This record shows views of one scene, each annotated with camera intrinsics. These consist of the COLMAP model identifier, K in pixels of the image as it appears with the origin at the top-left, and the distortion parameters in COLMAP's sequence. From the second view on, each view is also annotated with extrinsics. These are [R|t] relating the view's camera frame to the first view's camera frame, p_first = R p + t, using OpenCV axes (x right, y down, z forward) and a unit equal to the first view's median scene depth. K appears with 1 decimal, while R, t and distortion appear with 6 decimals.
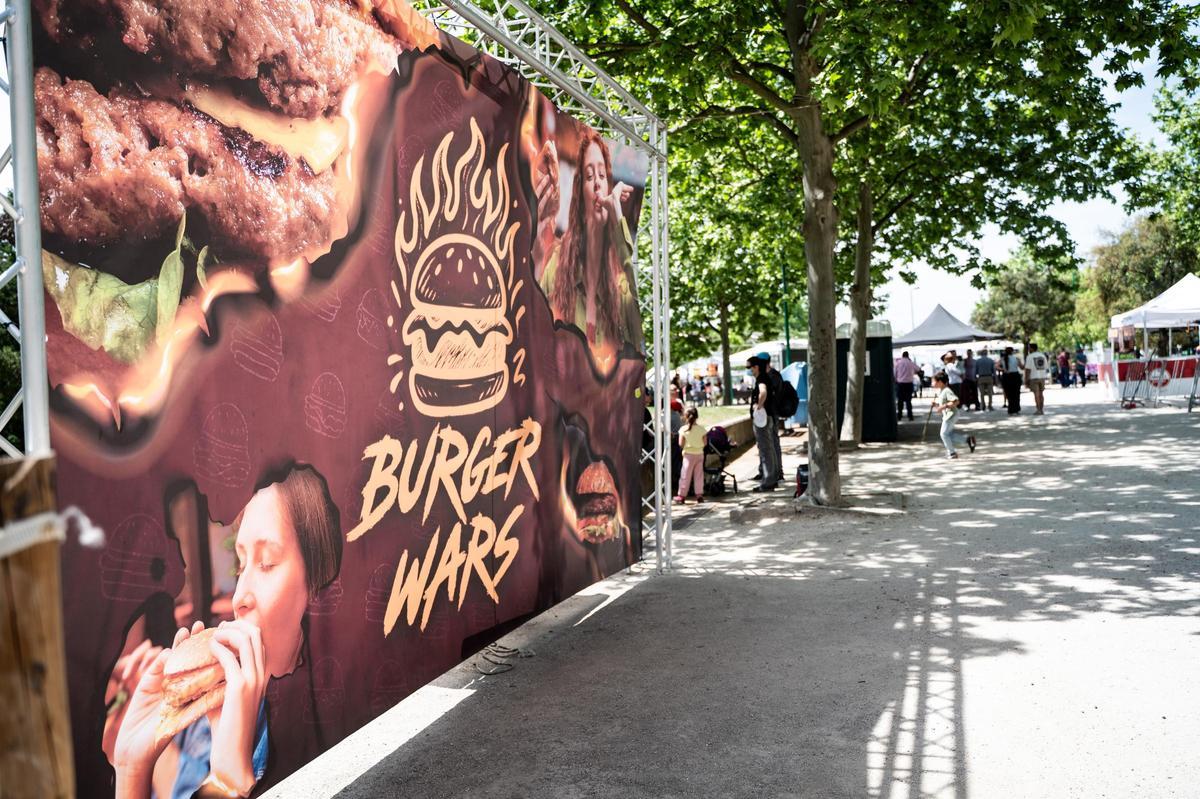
lens RADIAL K [[933.5, 0, 600.0], [0, 933.5, 399.5], [0, 0, 1]] dist [-0.002472, -0.002491]
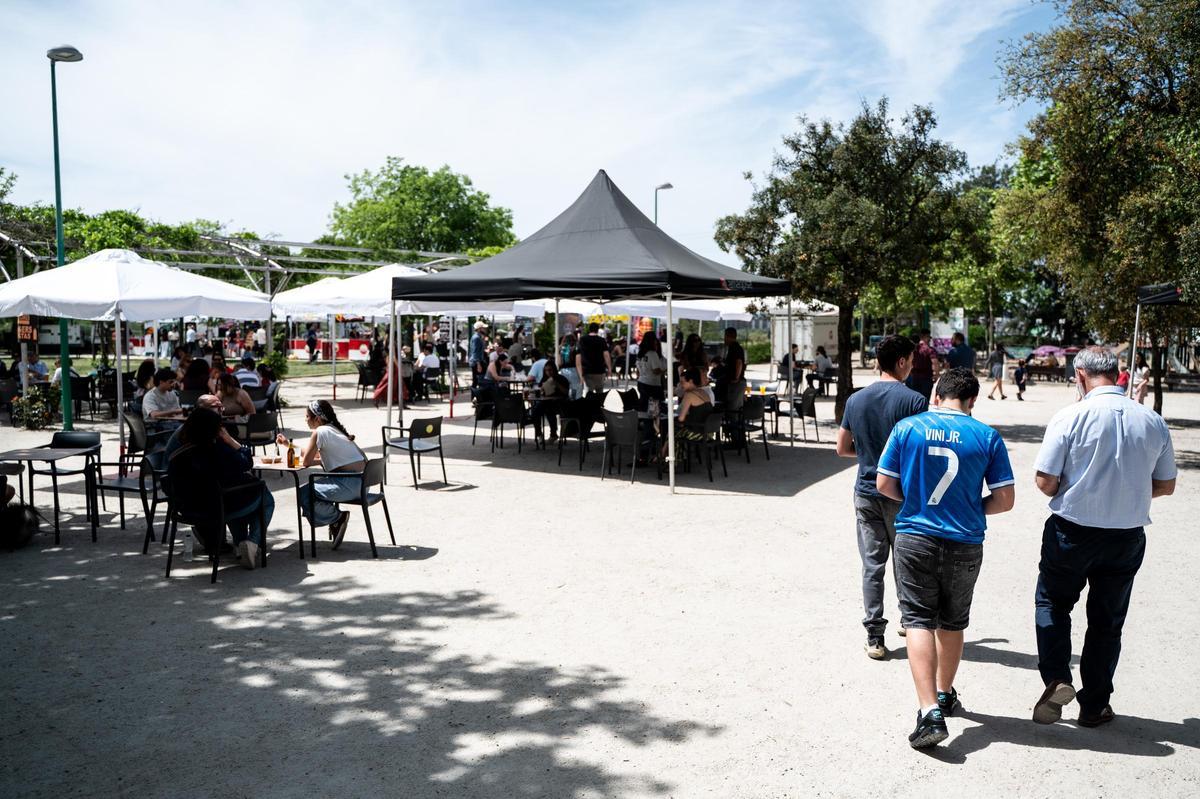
lens RADIAL K [[933.5, 0, 600.0], [0, 933.5, 399.5], [0, 0, 1]] dist [-0.002472, -0.002491]
pose [[0.984217, 0.054255, 0.168443, 0.297861], [-0.066642, 0.995404, 0.068775, -0.042701], [-0.163937, -0.078914, 0.983309, 0.642658]]
